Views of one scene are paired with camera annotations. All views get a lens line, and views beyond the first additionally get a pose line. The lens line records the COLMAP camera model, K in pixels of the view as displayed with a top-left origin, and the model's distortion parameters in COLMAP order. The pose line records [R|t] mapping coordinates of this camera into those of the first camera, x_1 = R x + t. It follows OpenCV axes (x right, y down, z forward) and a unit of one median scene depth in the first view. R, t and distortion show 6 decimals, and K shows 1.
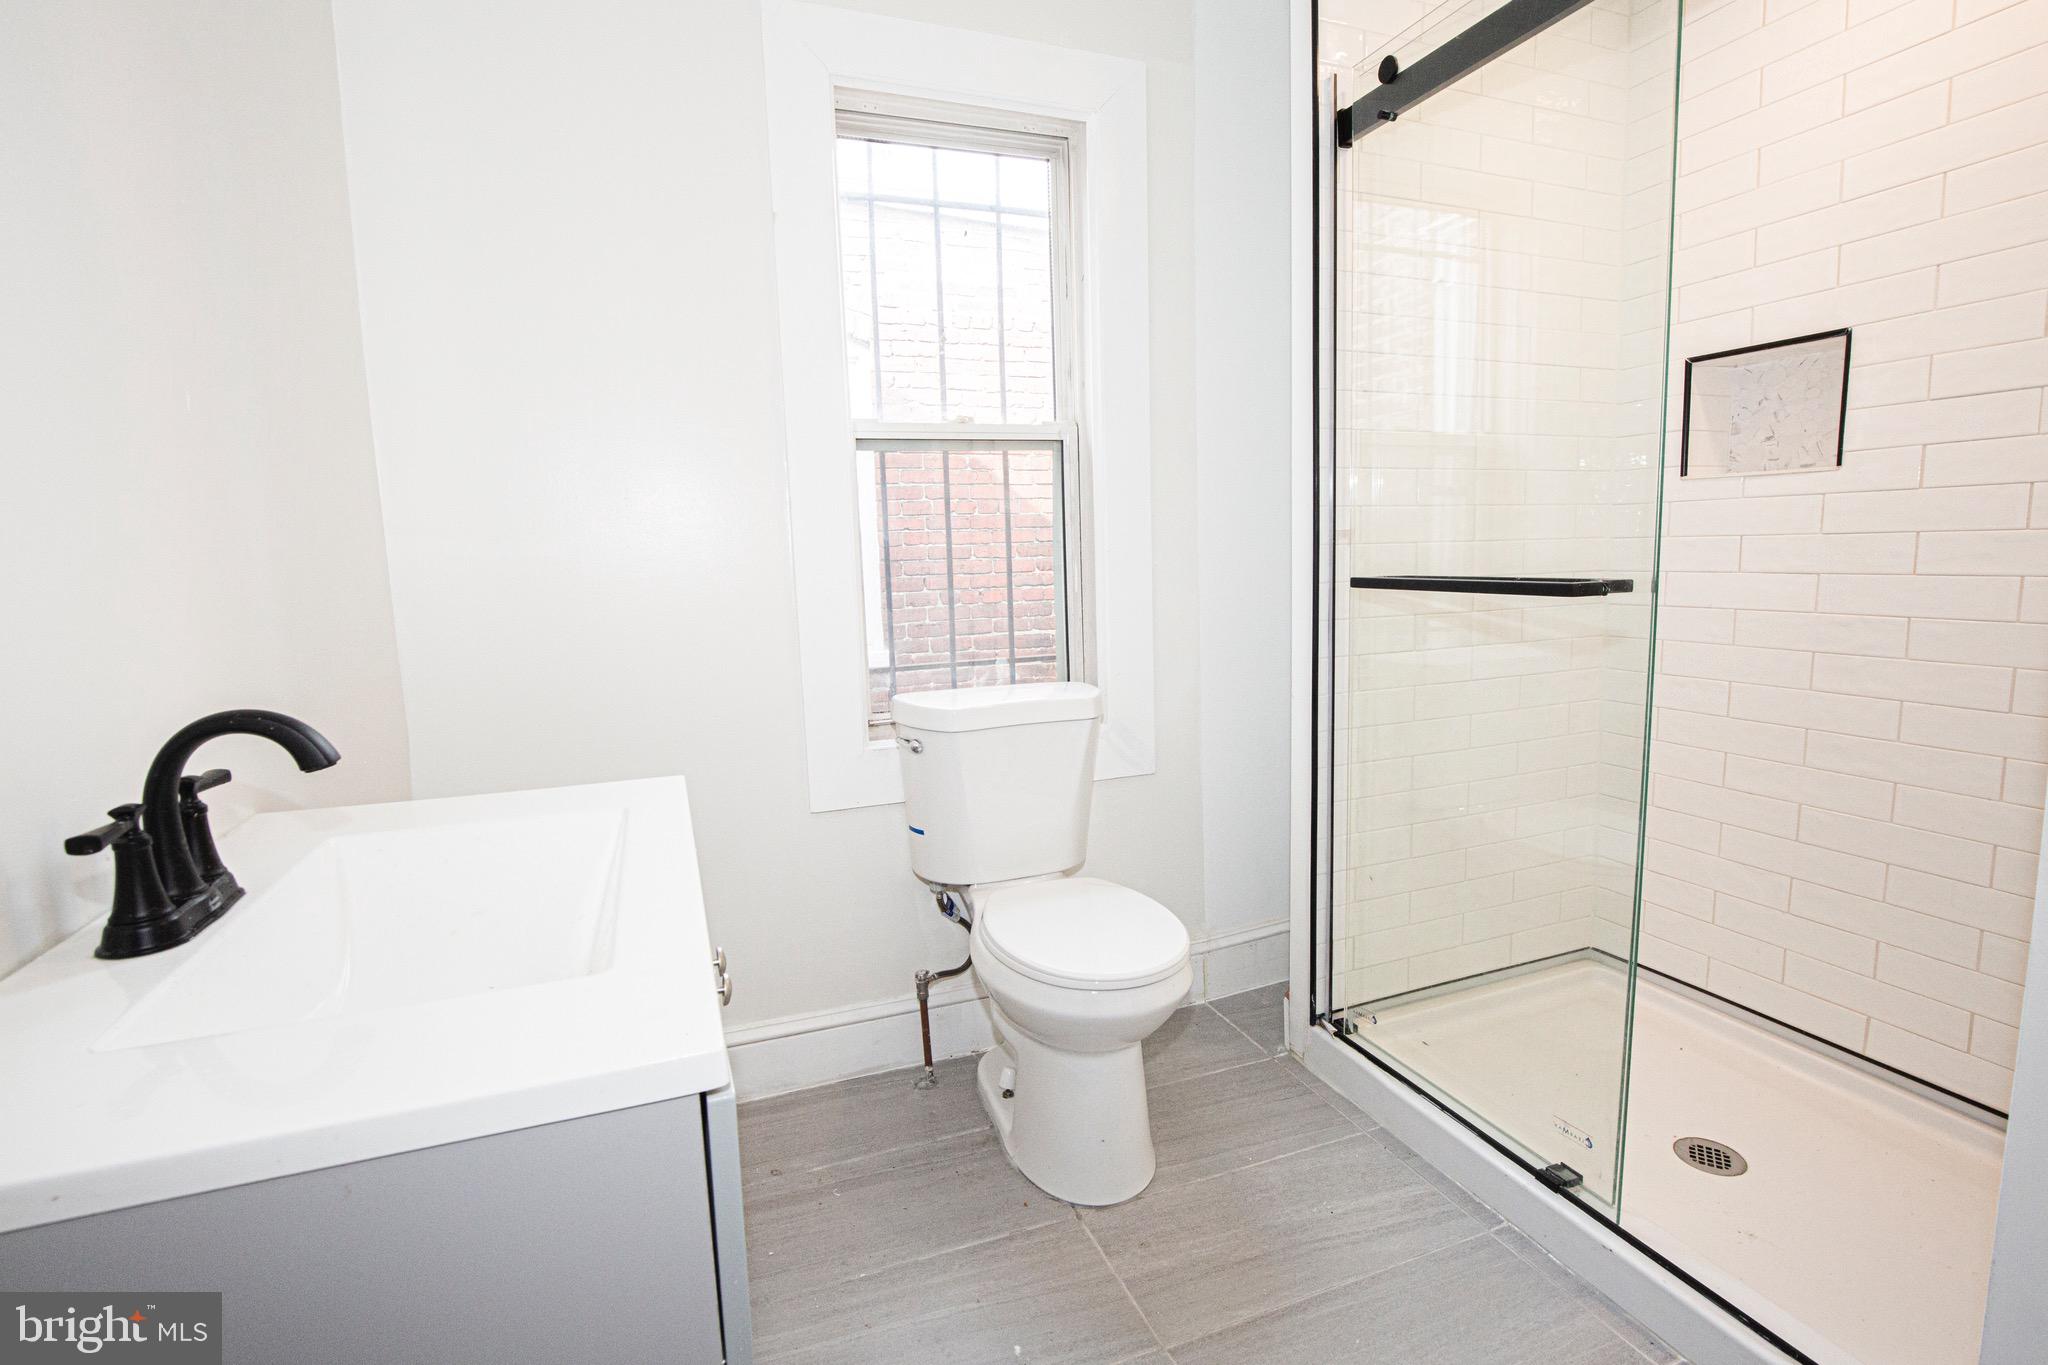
lens RADIAL K [[953.8, 0, 1029.1], [0, 953.8, 659.7], [0, 0, 1]] dist [-0.025133, 0.000738]
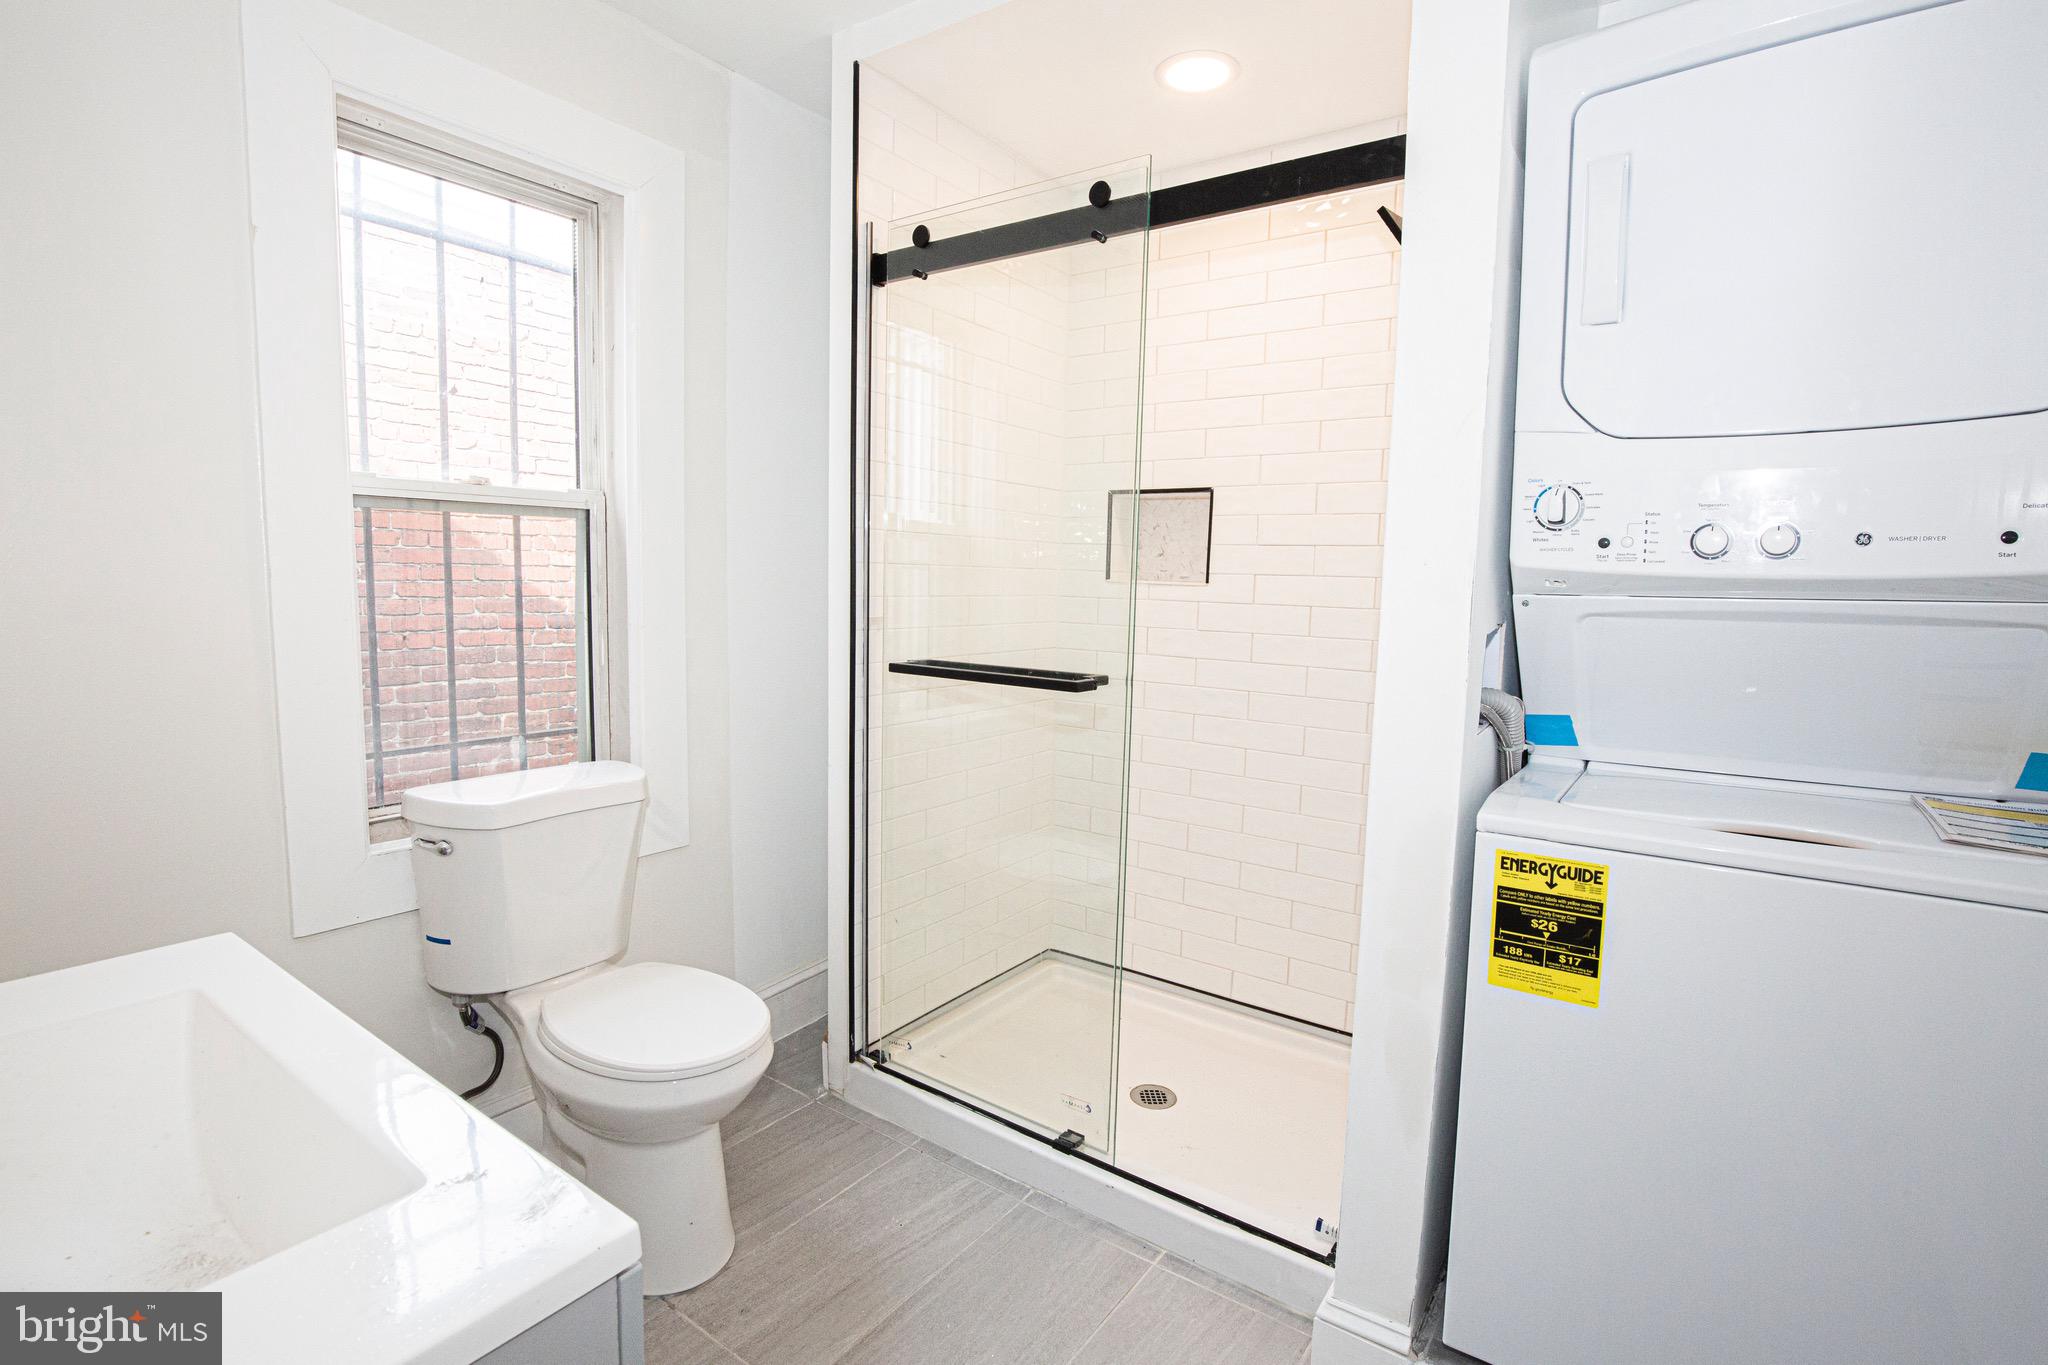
lens RADIAL K [[923.4, 0, 1033.3], [0, 923.4, 680.2], [0, 0, 1]] dist [-0.026251, 0.004553]
pose [[0.842254, -0.004921, 0.539058, -0.105324], [0.017408, 0.999685, -0.018074, -0.038978], [-0.538799, 0.024607, 0.842075, -0.027751]]
